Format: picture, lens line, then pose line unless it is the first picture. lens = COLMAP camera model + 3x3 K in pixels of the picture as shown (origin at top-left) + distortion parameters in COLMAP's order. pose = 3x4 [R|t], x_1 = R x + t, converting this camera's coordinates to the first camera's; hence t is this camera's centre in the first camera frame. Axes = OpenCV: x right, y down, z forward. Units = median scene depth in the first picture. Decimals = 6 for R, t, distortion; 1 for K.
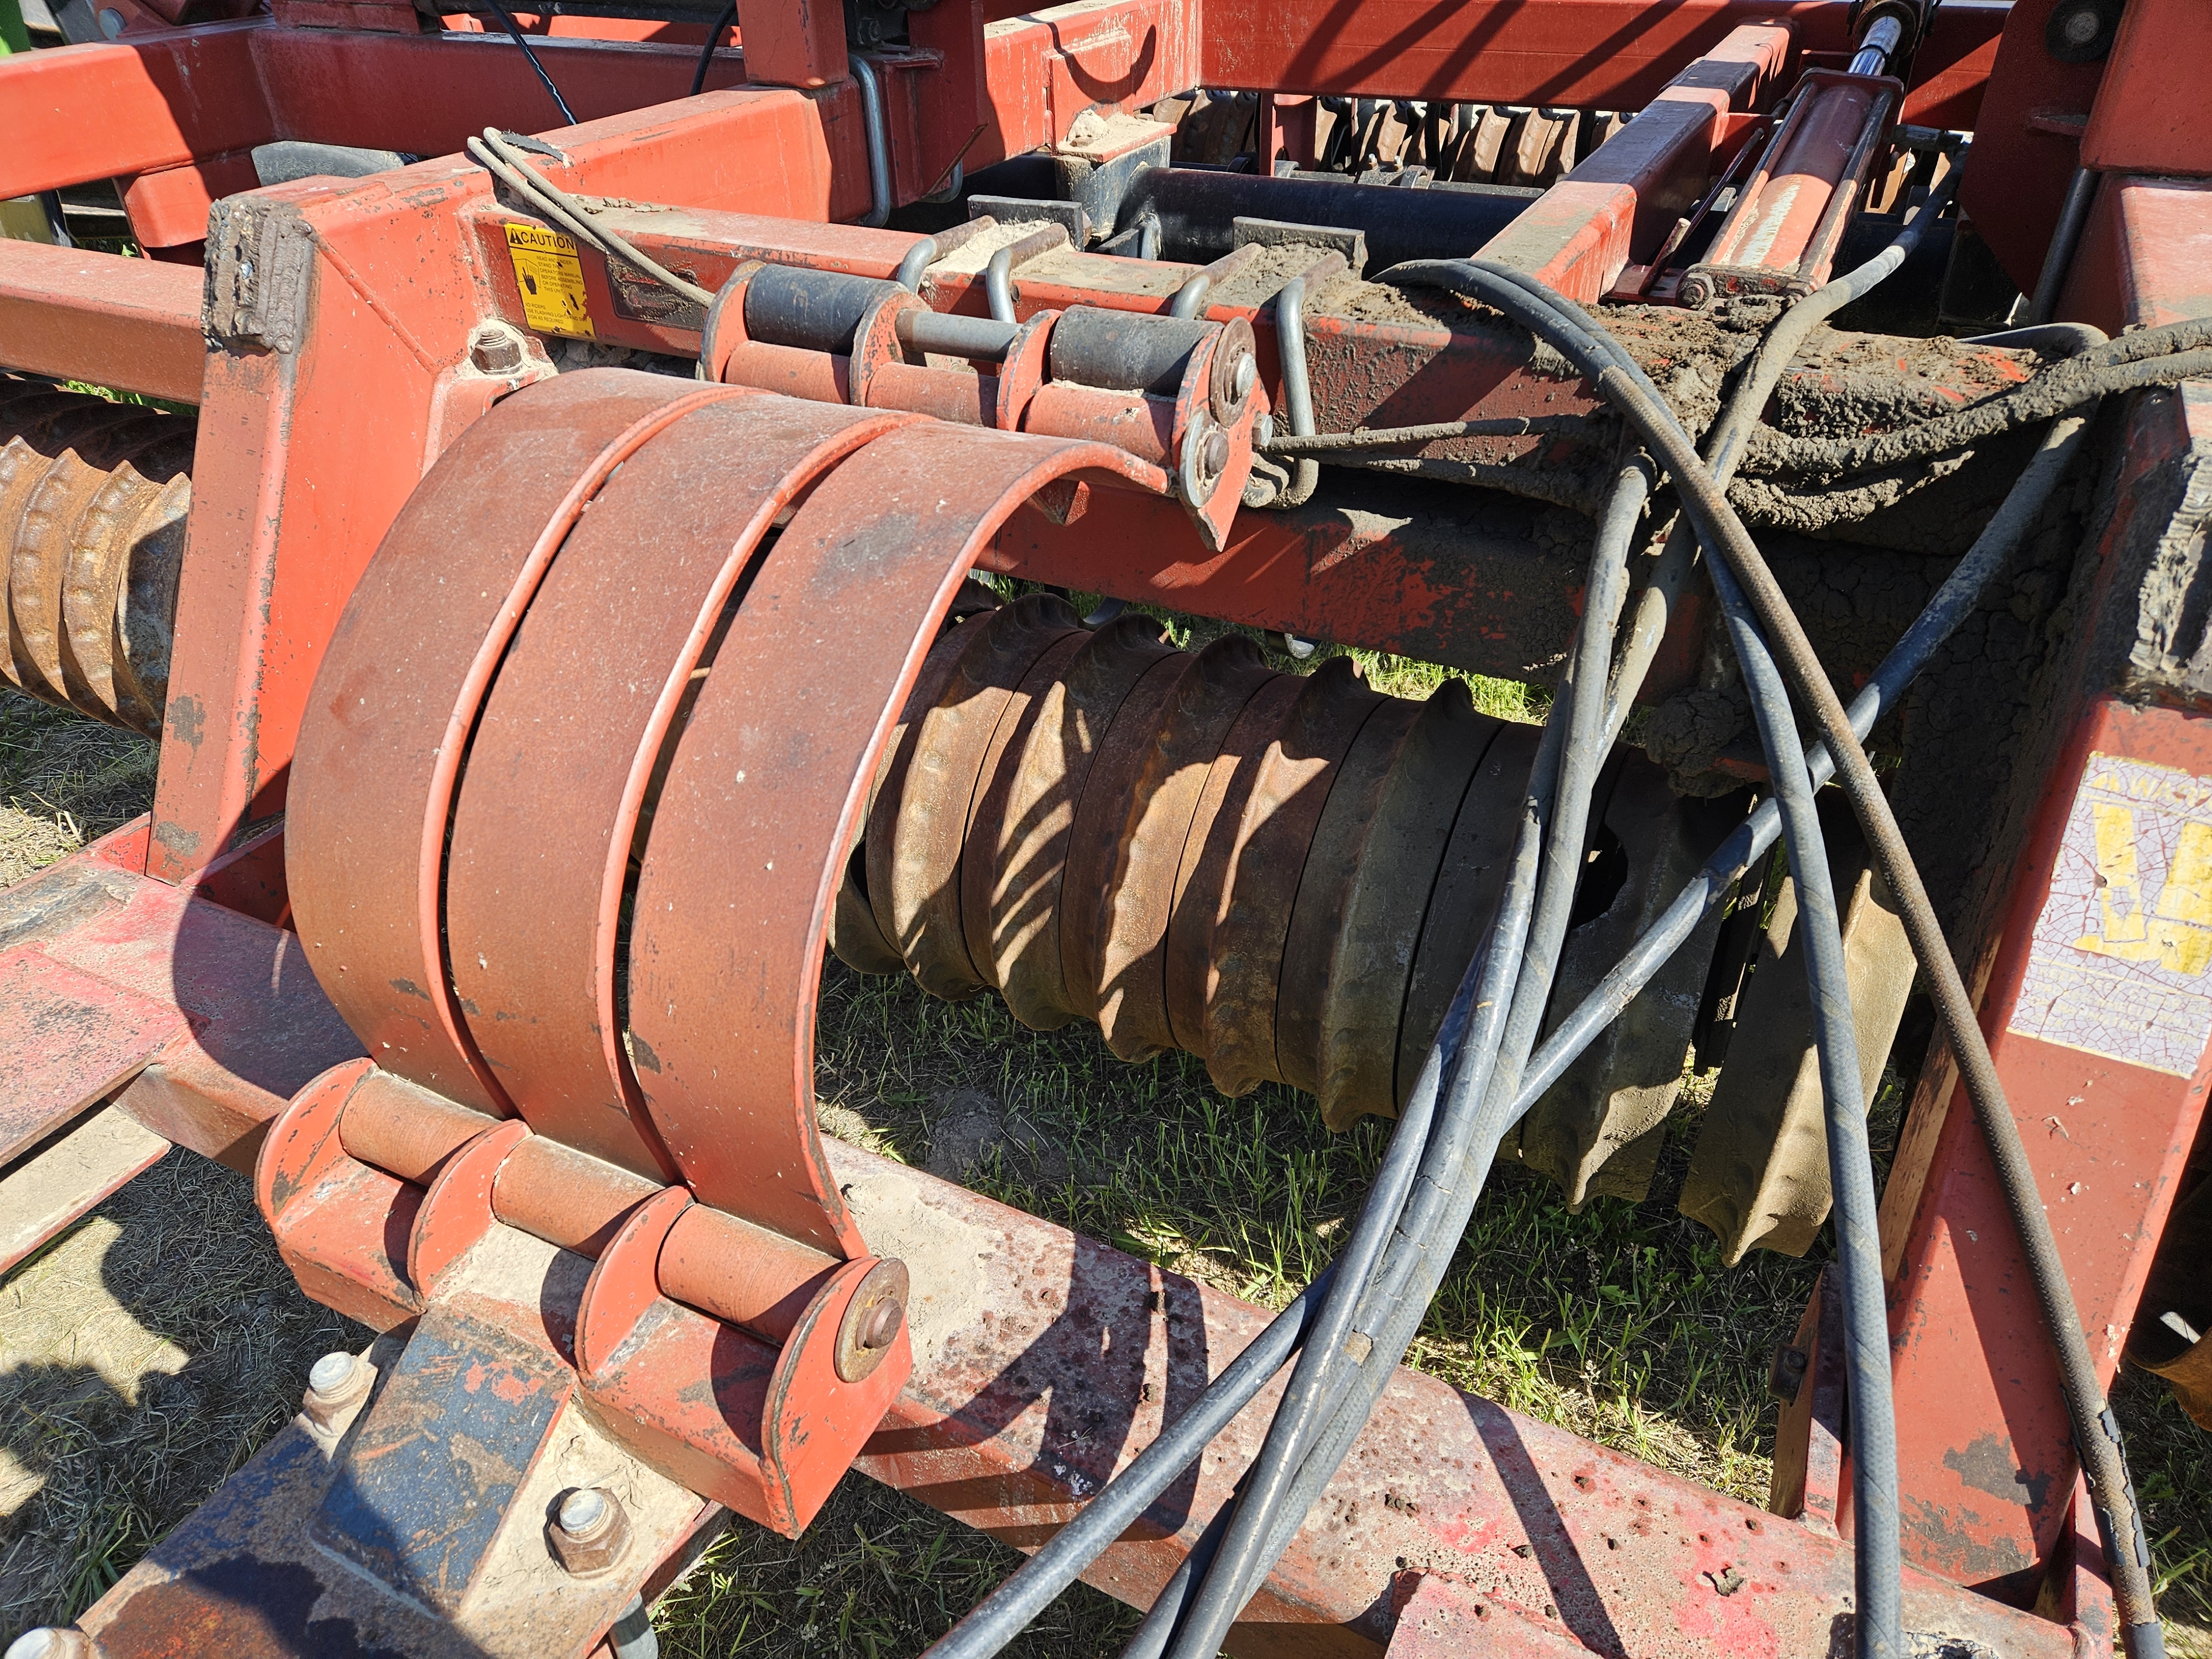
lens RADIAL K [[1501.8, 0, 1095.9], [0, 1501.8, 830.3], [0, 0, 1]] dist [0.080337, -0.071376]
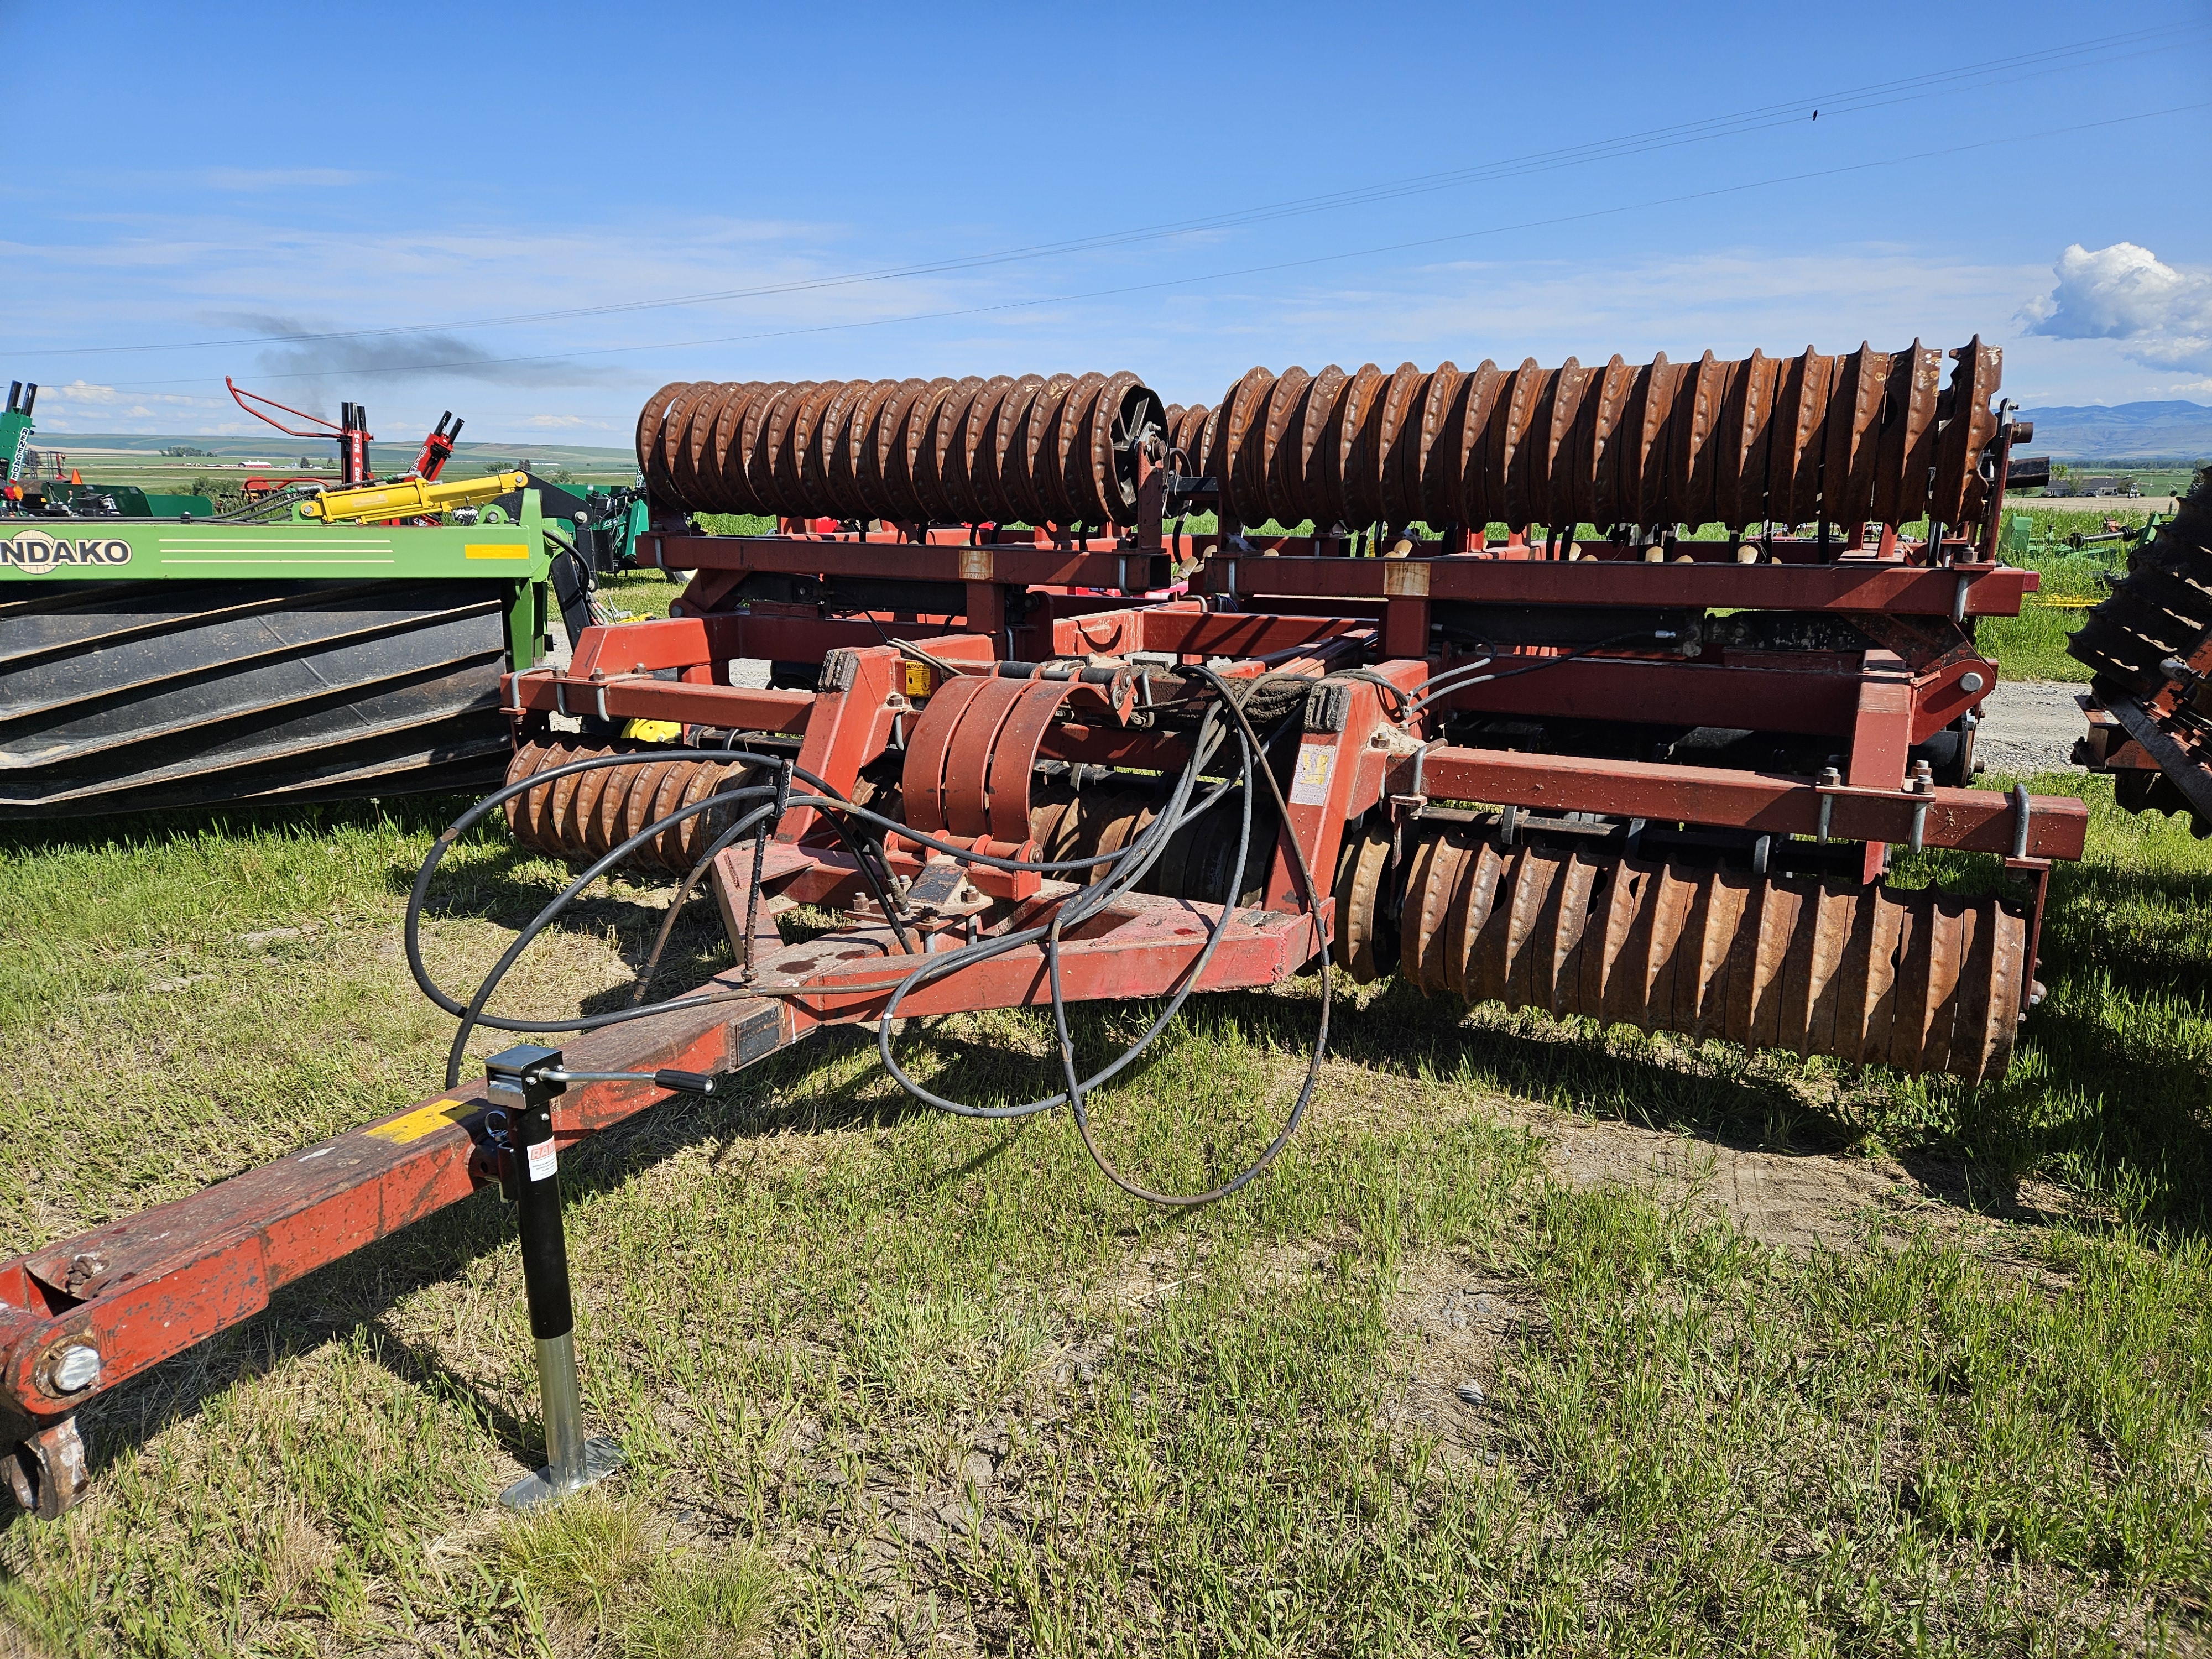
lens RADIAL K [[1501.8, 0, 1095.9], [0, 1501.8, 830.3], [0, 0, 1]] dist [0.080337, -0.071376]
pose [[0.999558, 0.029742, 0.000194, 0.015077], [-0.027576, 0.929167, -0.368631, 1.090507], [-0.011144, 0.368463, 0.929576, -1.814833]]
